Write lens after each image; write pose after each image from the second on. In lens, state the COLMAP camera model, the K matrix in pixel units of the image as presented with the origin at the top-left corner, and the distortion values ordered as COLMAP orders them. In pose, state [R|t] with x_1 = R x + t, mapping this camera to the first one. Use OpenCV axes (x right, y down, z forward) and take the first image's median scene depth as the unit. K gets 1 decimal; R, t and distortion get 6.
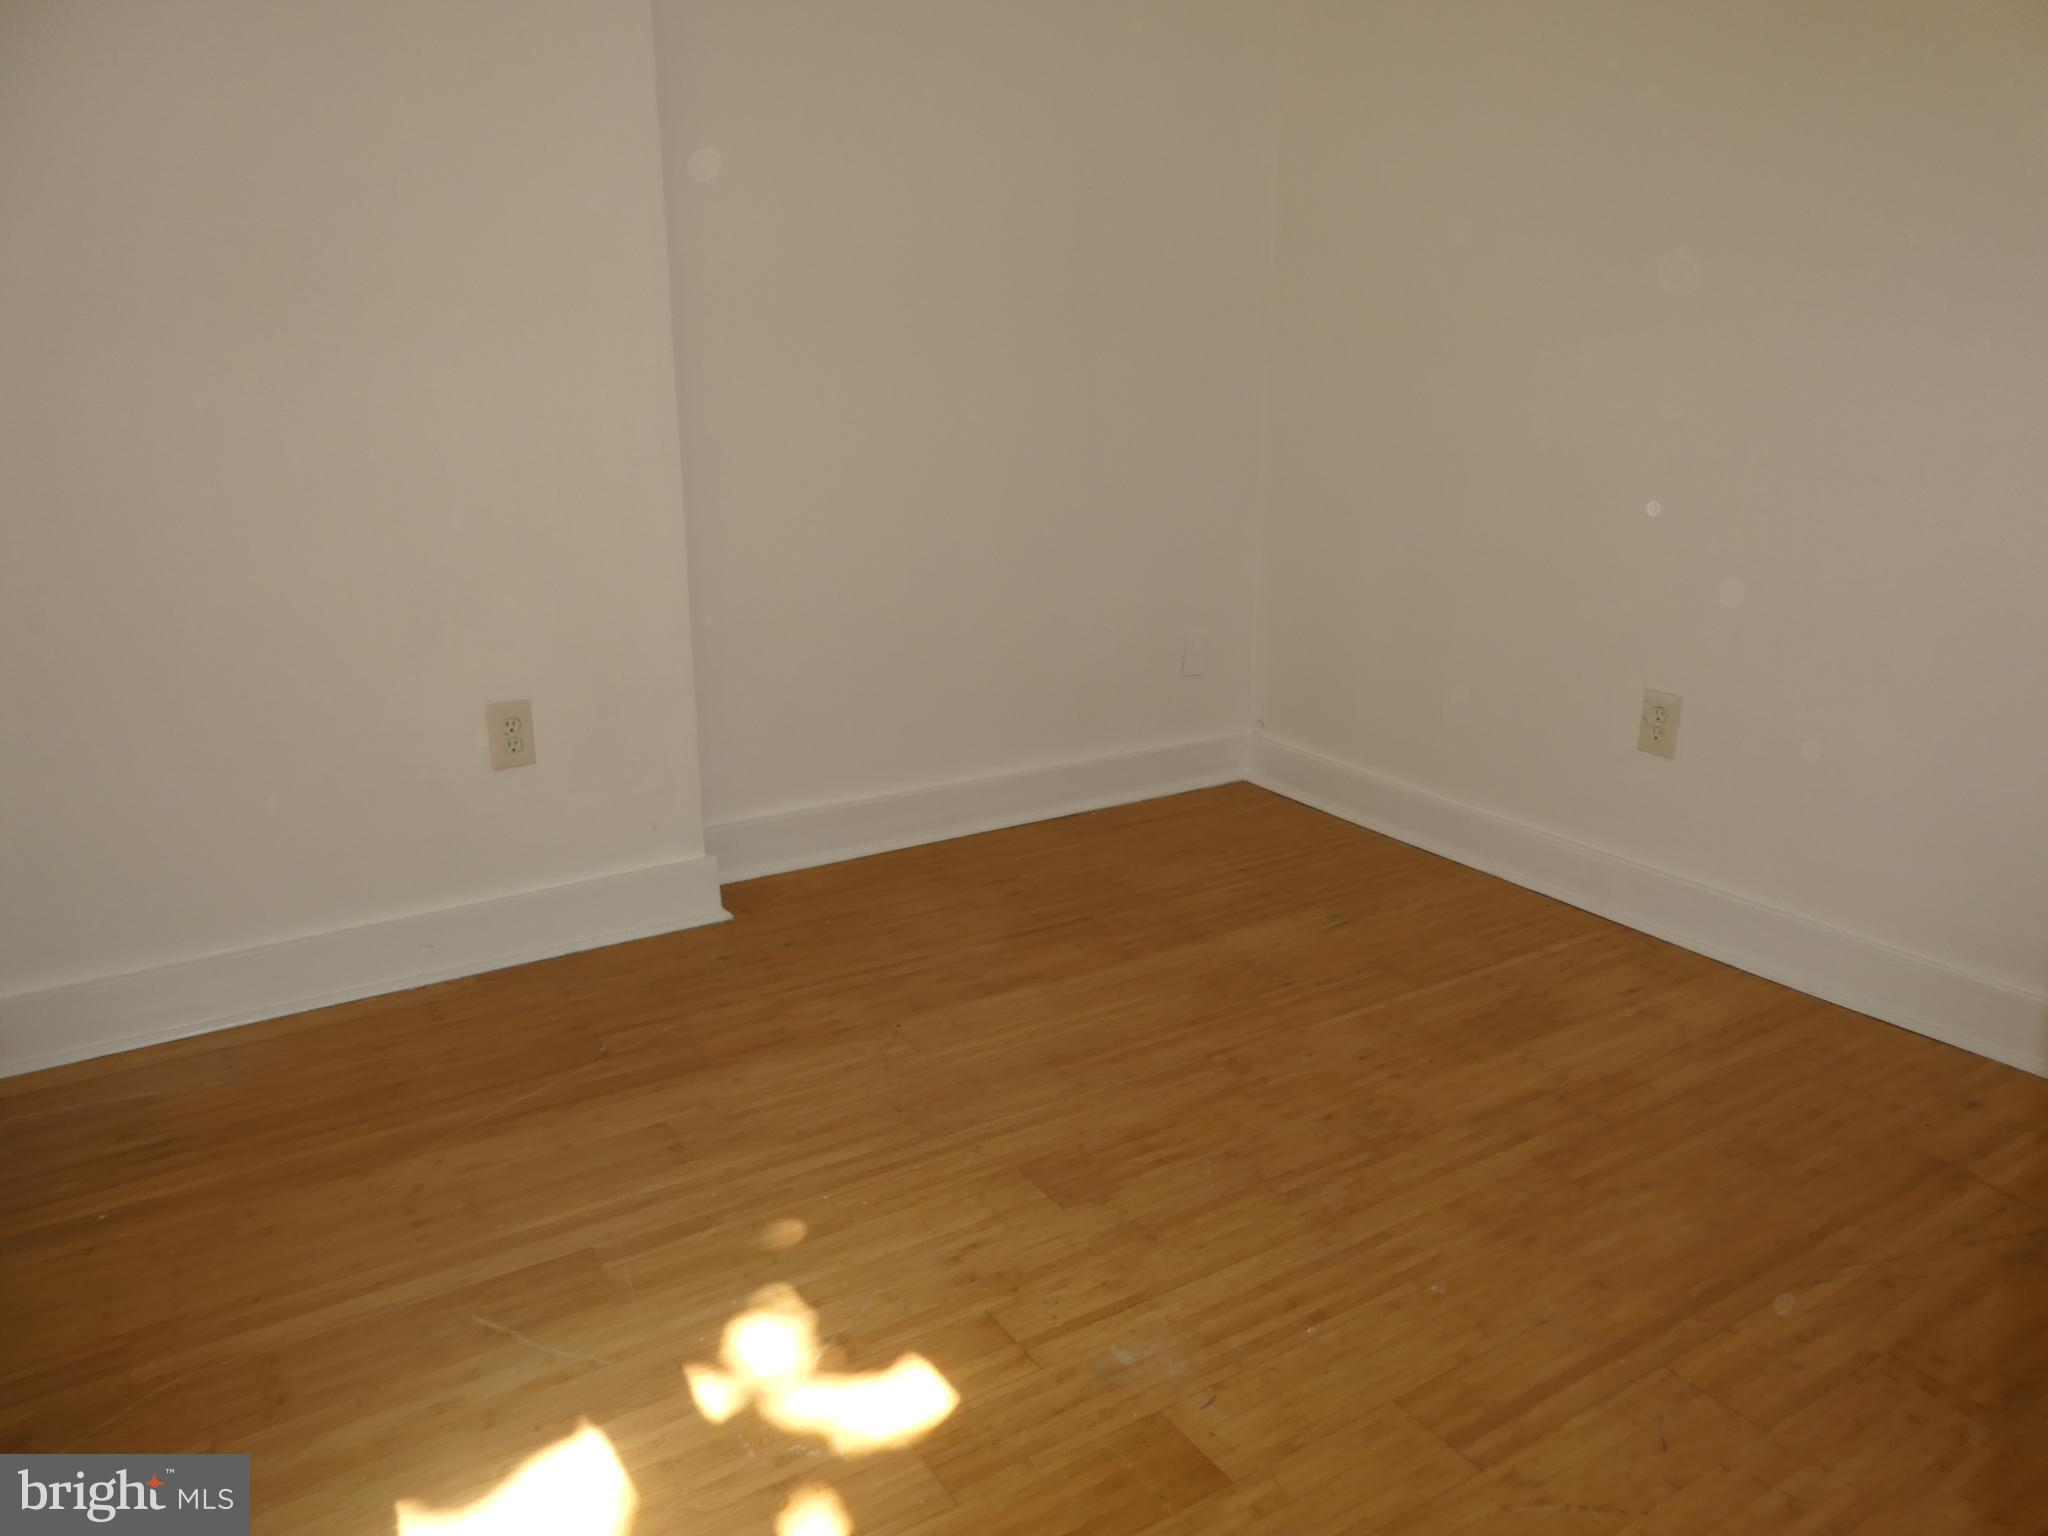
lens RADIAL K [[1467.0, 0, 1031.3], [0, 1467.0, 766.5], [0, 0, 1]] dist [-0.036191, 0.033154]
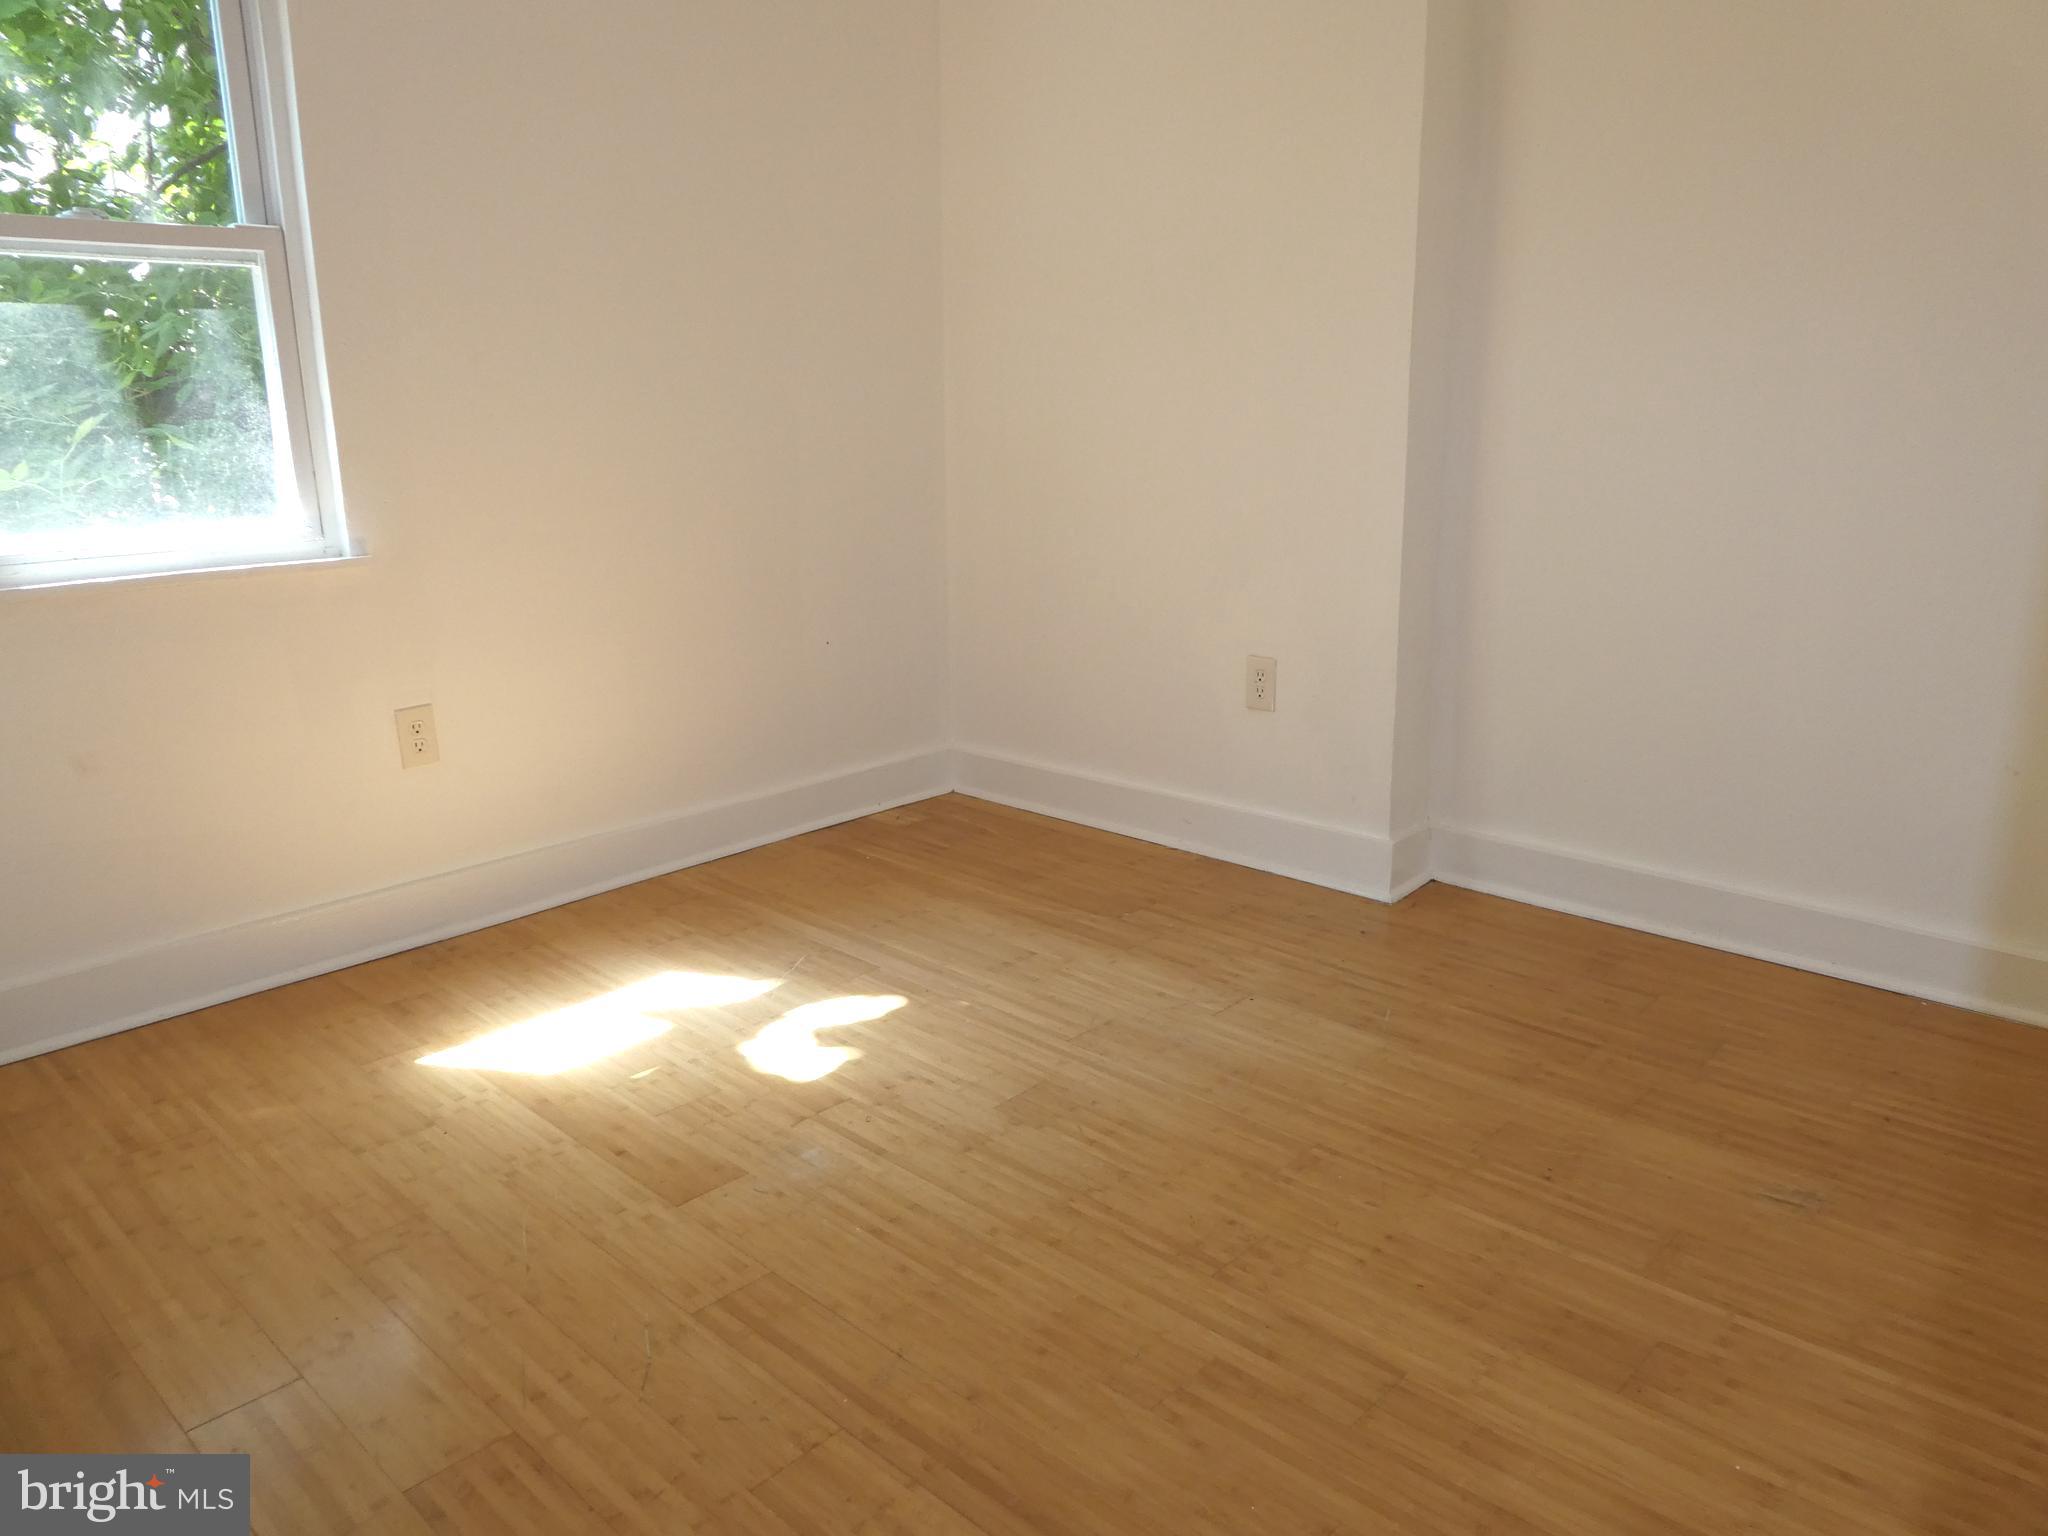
lens RADIAL K [[1467.0, 0, 1031.3], [0, 1467.0, 766.5], [0, 0, 1]] dist [-0.036191, 0.033154]
pose [[0.240126, 0.248422, -0.938417, 1.137286], [-0.254024, 0.949096, 0.186249, -0.198275], [0.936916, 0.193658, 0.291008, 0.670878]]
